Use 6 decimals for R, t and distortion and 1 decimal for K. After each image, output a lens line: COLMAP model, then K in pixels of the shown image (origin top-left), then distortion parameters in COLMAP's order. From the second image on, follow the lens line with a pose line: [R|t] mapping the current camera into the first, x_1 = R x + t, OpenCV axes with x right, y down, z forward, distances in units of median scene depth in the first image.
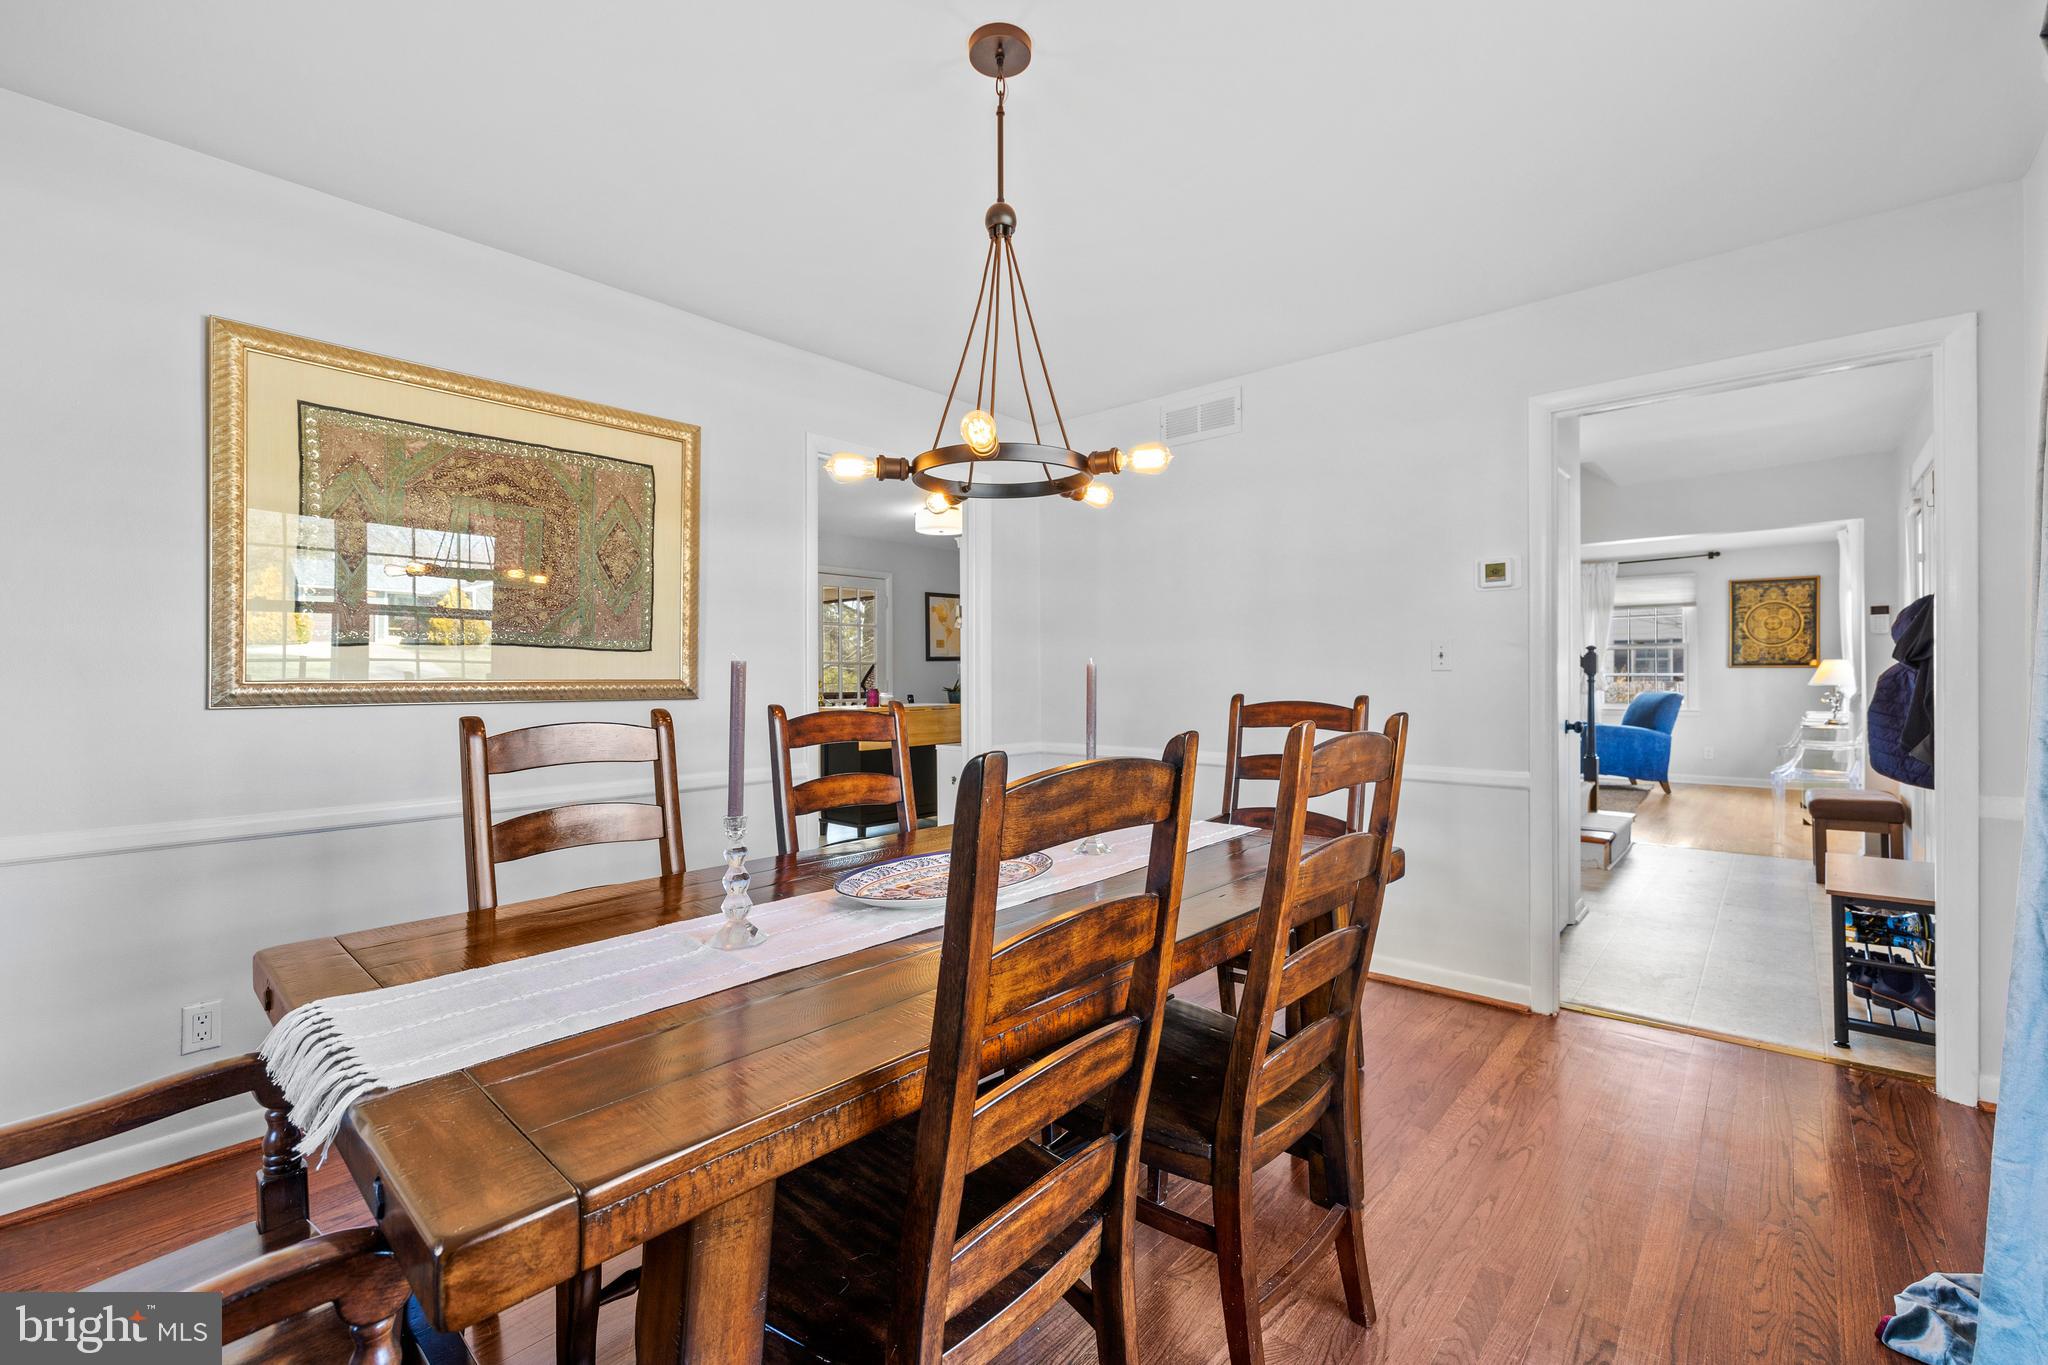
lens RADIAL K [[867.2, 0, 1023.8], [0, 867.2, 676.9], [0, 0, 1]] dist [-0.002425, 0.000132]
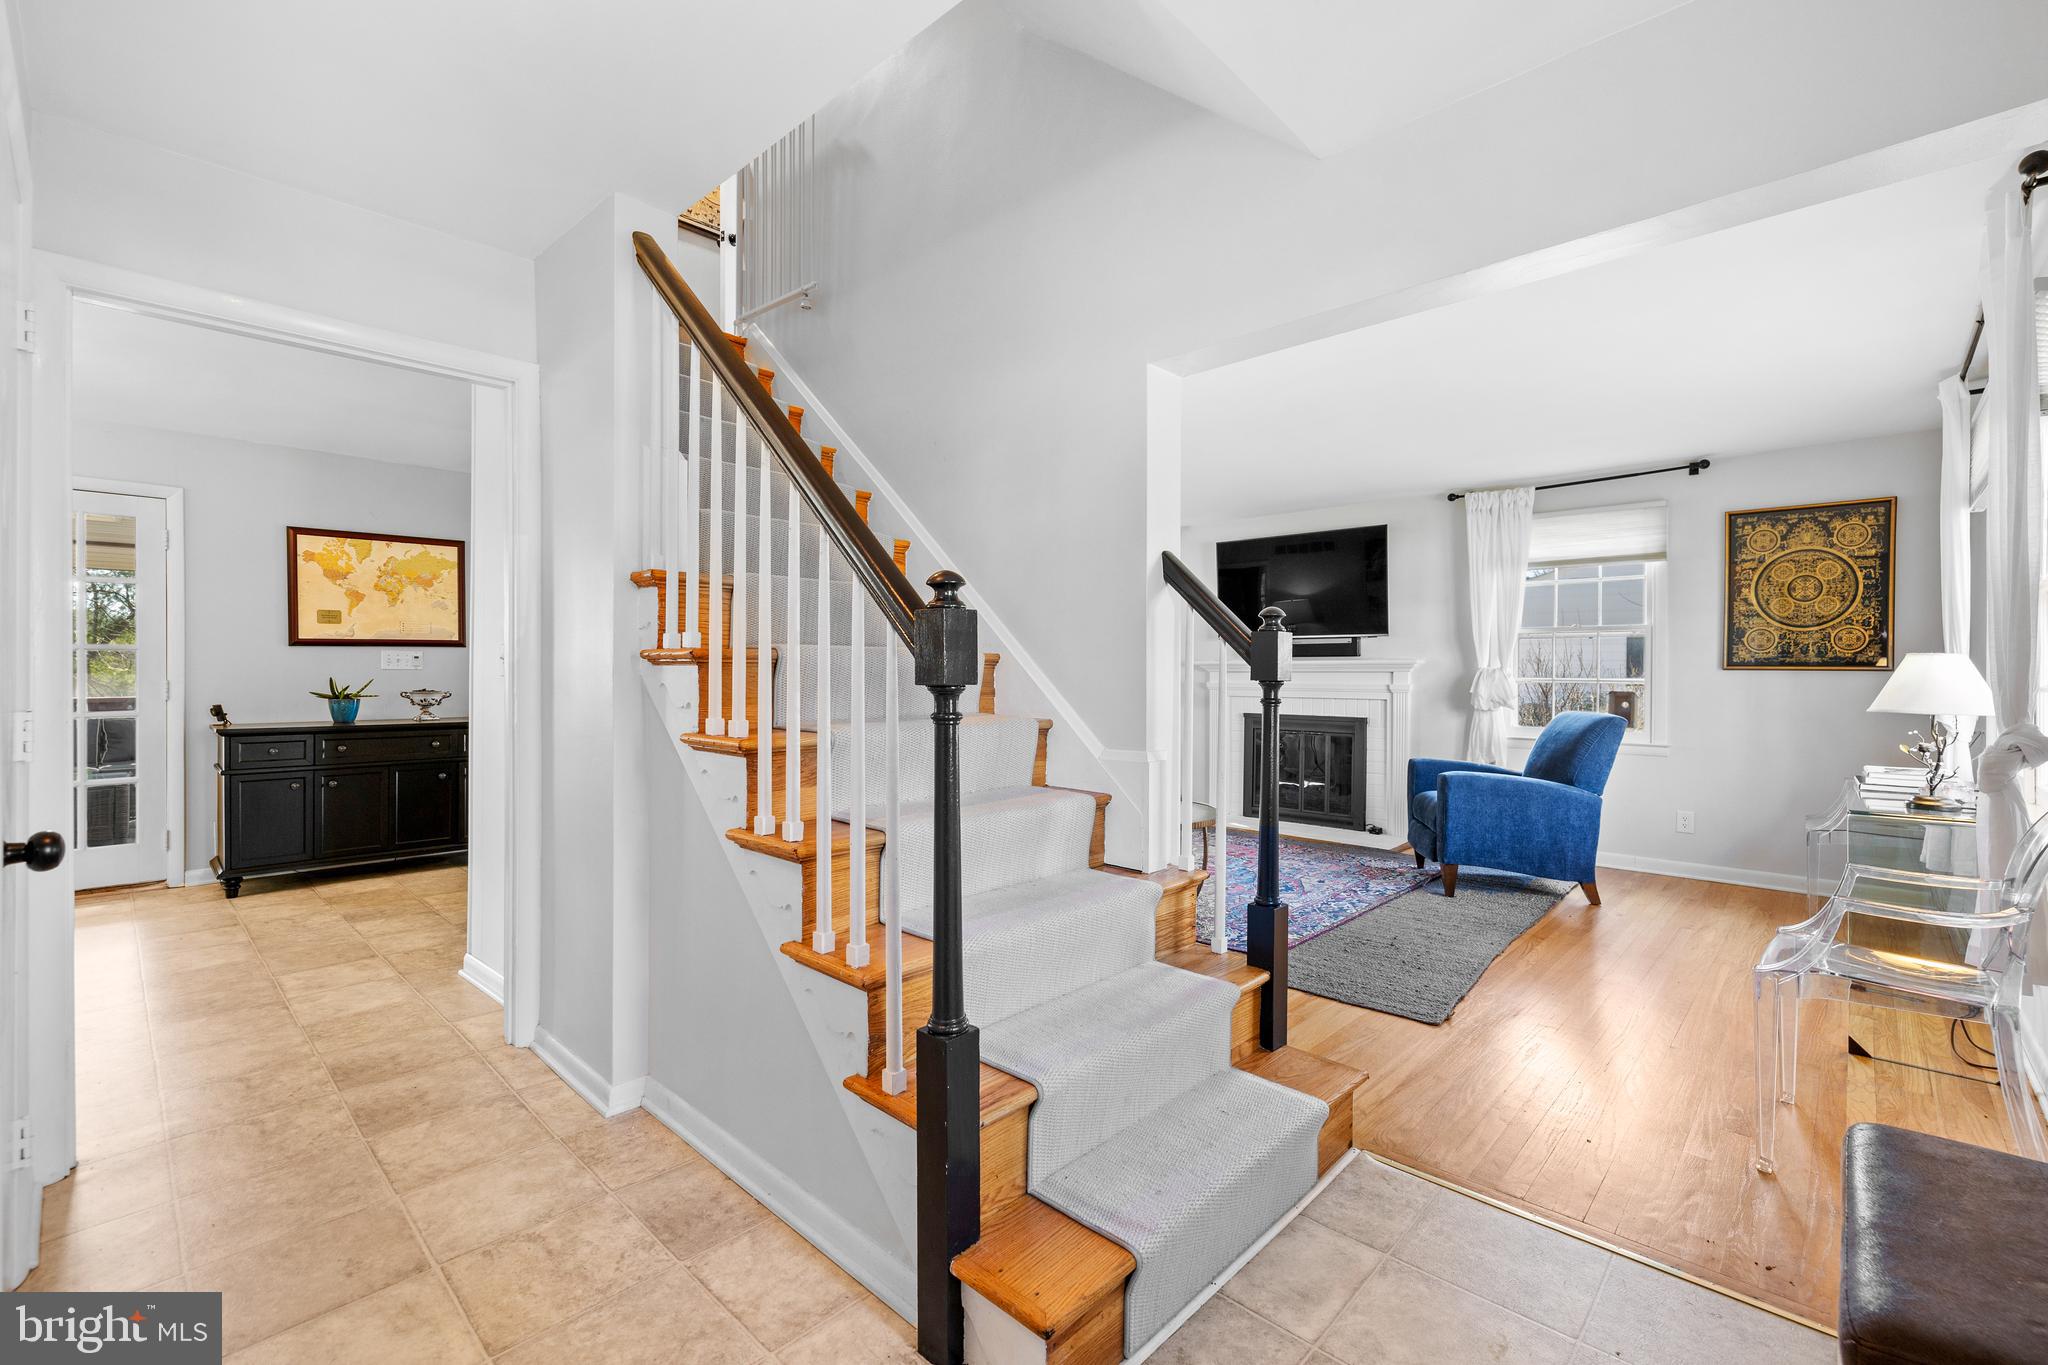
lens RADIAL K [[867.2, 0, 1029.9], [0, 867.2, 677.2], [0, 0, 1]] dist [-0.002425, 0.000132]
pose [[0.999209, 0.009452, -0.038630, 0.401997], [-0.009253, 0.999943, 0.005317, -0.004903], [0.038678, -0.004955, 0.999239, 0.439612]]
